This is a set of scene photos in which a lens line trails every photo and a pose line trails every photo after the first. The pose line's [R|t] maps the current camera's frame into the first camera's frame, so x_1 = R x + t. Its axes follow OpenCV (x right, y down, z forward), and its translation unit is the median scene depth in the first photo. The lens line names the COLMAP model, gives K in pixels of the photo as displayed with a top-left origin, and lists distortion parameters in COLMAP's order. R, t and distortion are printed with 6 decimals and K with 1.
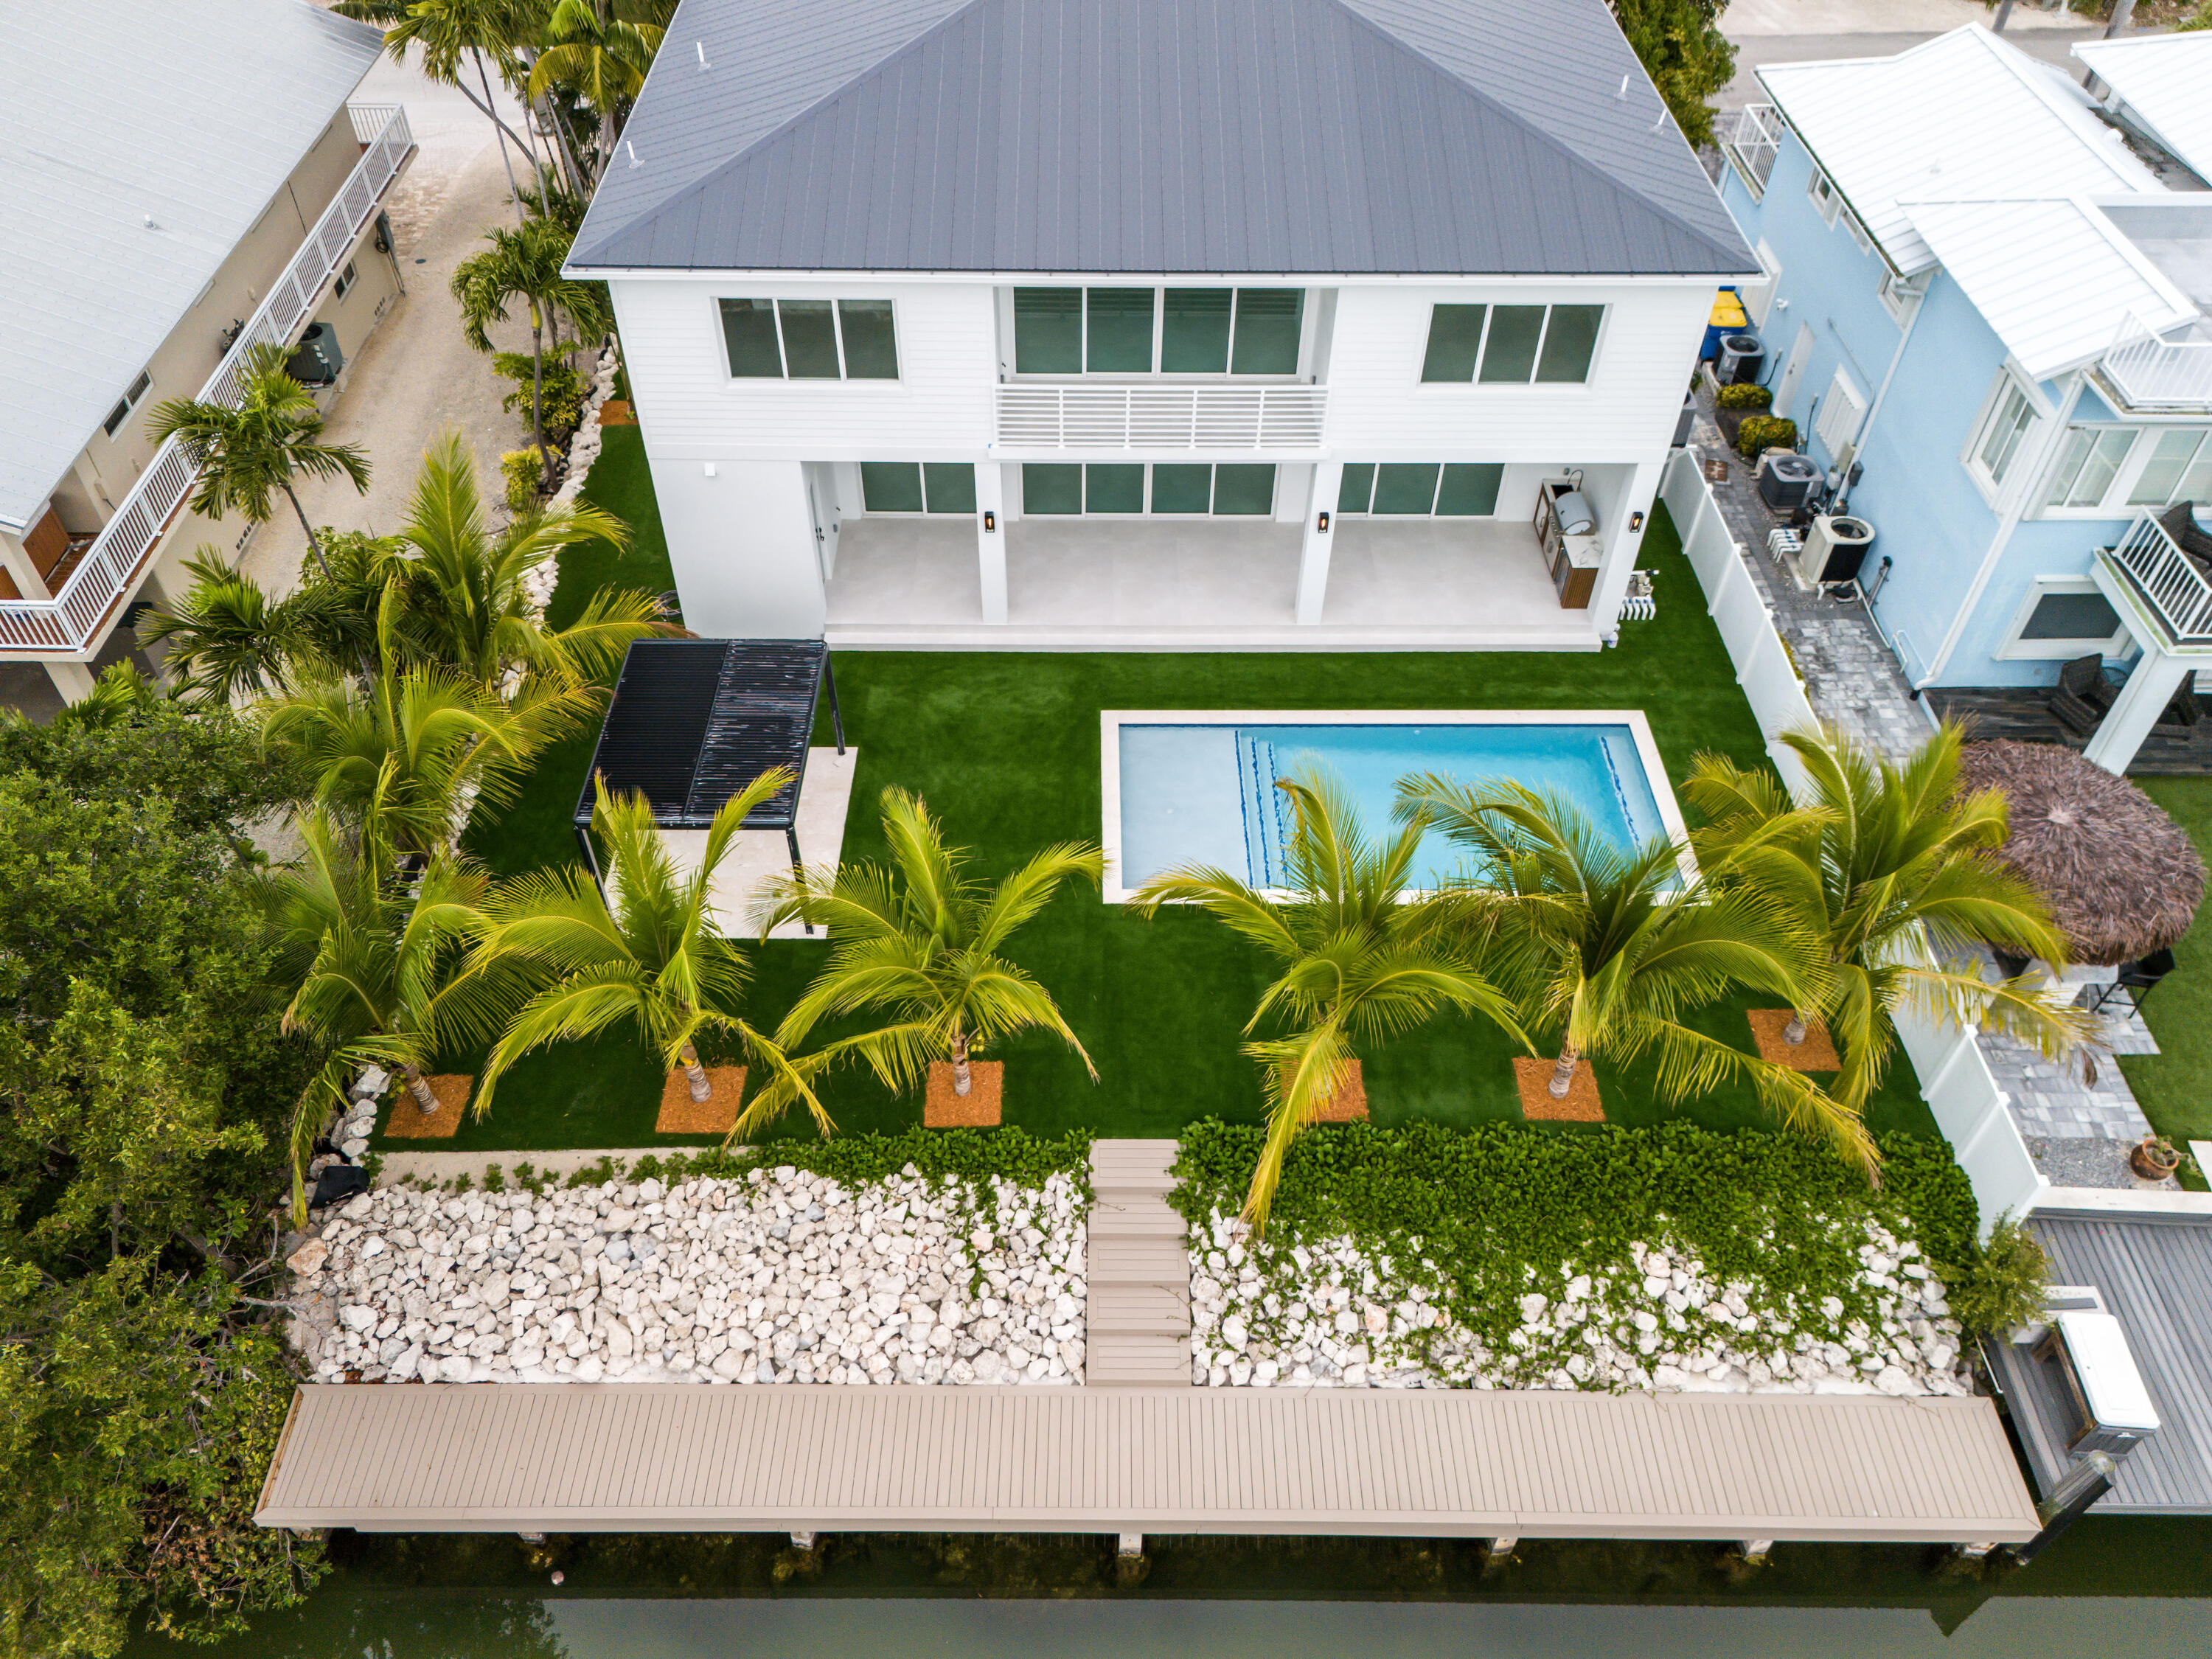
lens RADIAL K [[1622.0, 0, 1106.0], [0, 1622.0, 829.5], [0, 0, 1]] dist [0.053266, -0.064142]
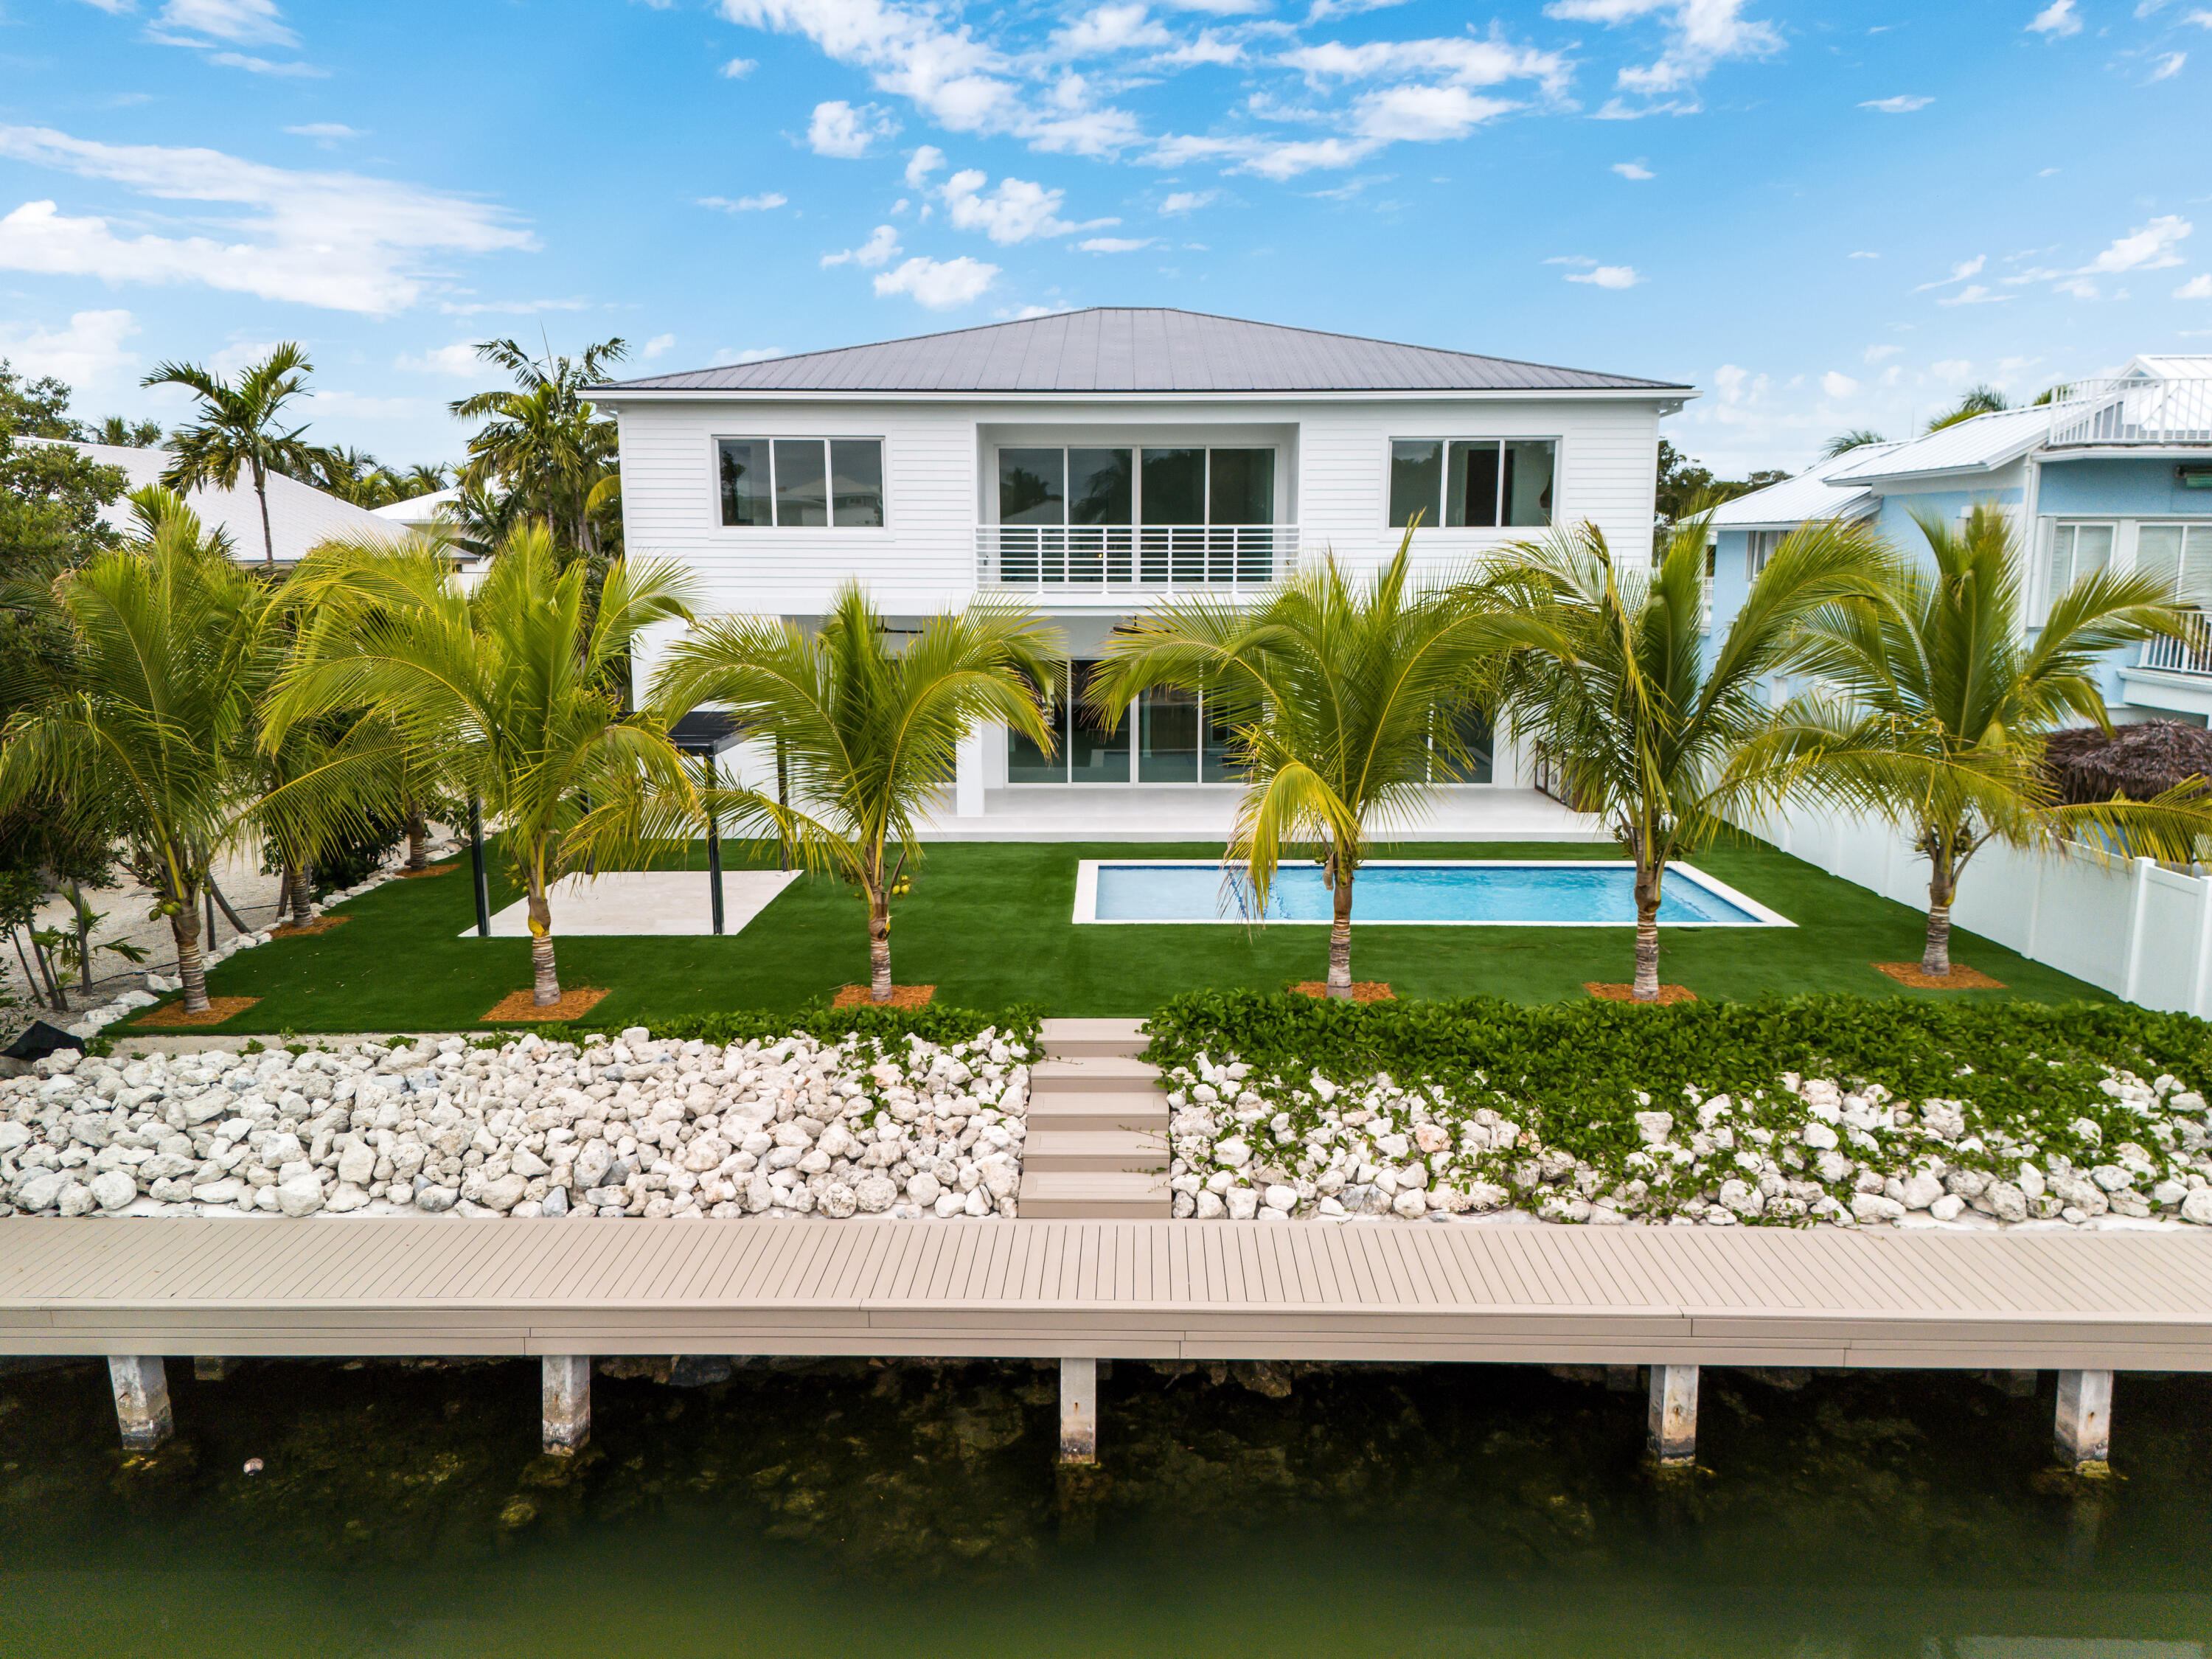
lens RADIAL K [[1622.0, 0, 1106.0], [0, 1622.0, 829.5], [0, 0, 1]] dist [0.053266, -0.064142]
pose [[0.999767, -0.011139, -0.018507, 0.037815], [-0.001926, 0.807400, -0.590002, 0.589170], [0.021515, 0.589900, 0.807190, 0.340137]]
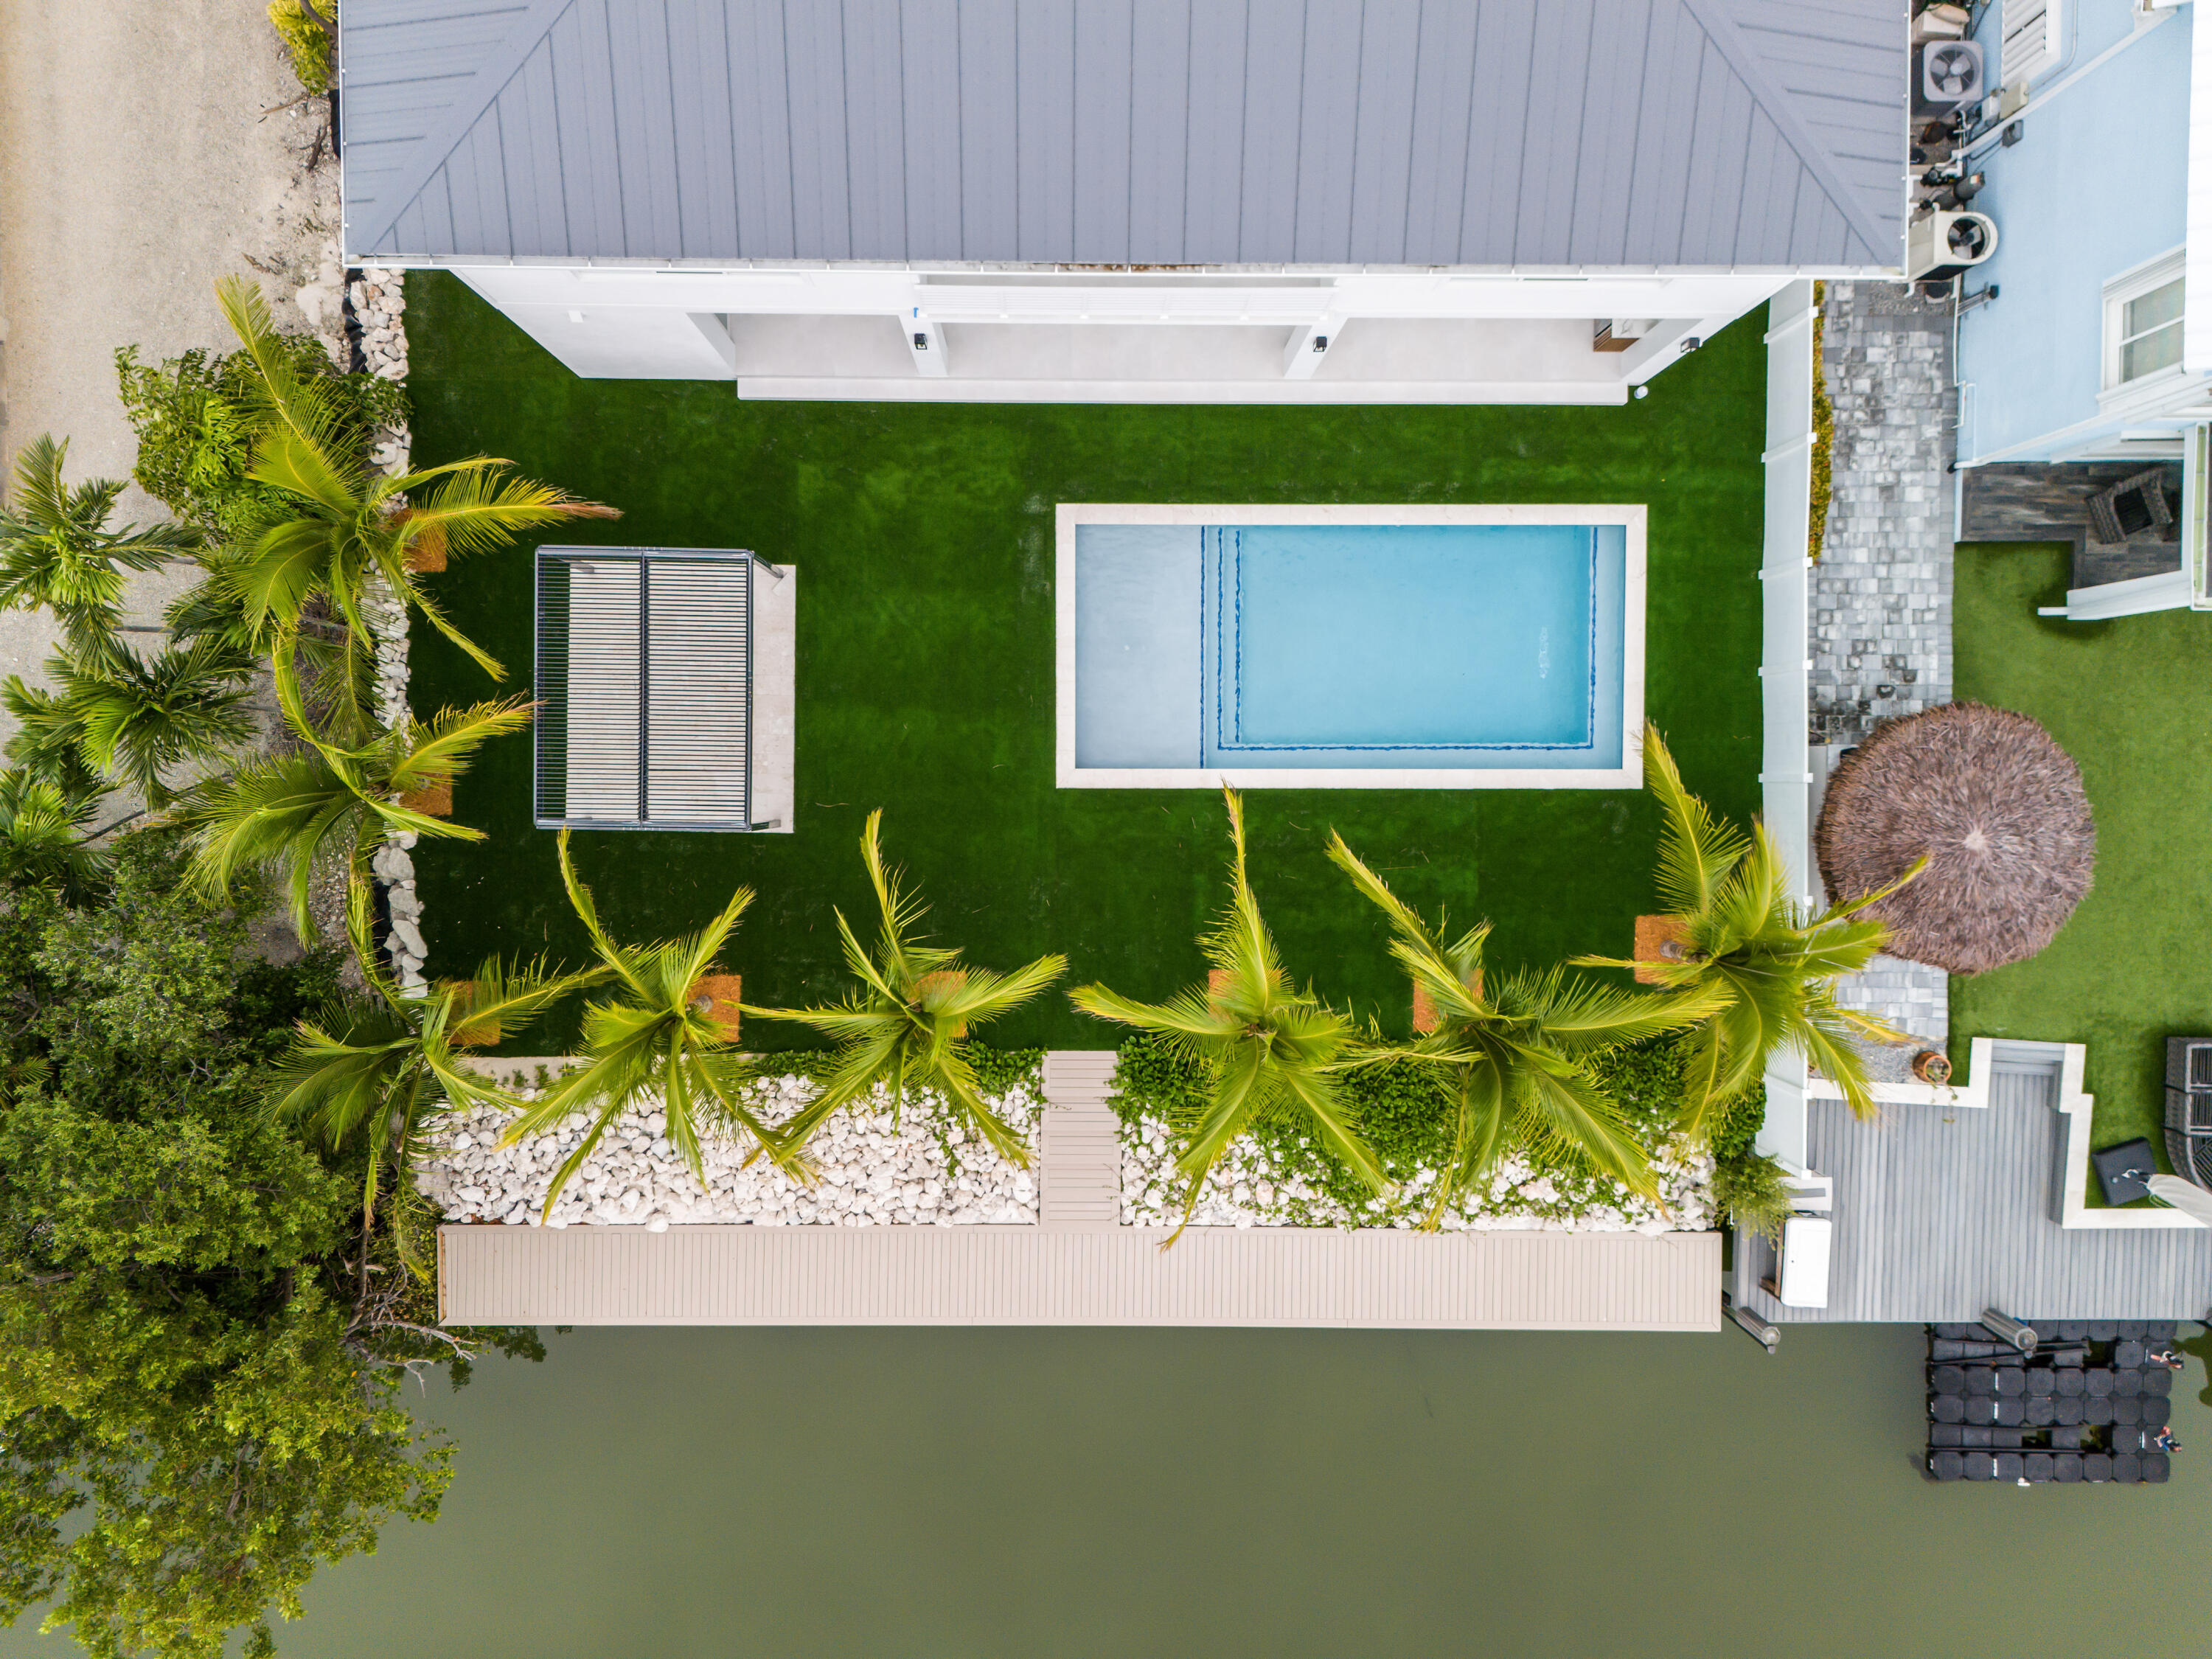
lens RADIAL K [[1622.0, 0, 1106.0], [0, 1622.0, 829.5], [0, 0, 1]] dist [0.053266, -0.064142]
pose [[0.999835, 0.010762, 0.014660, 0.017935], [-0.018028, 0.692779, 0.720925, -0.797909], [-0.002398, -0.721070, 0.692858, 0.307697]]
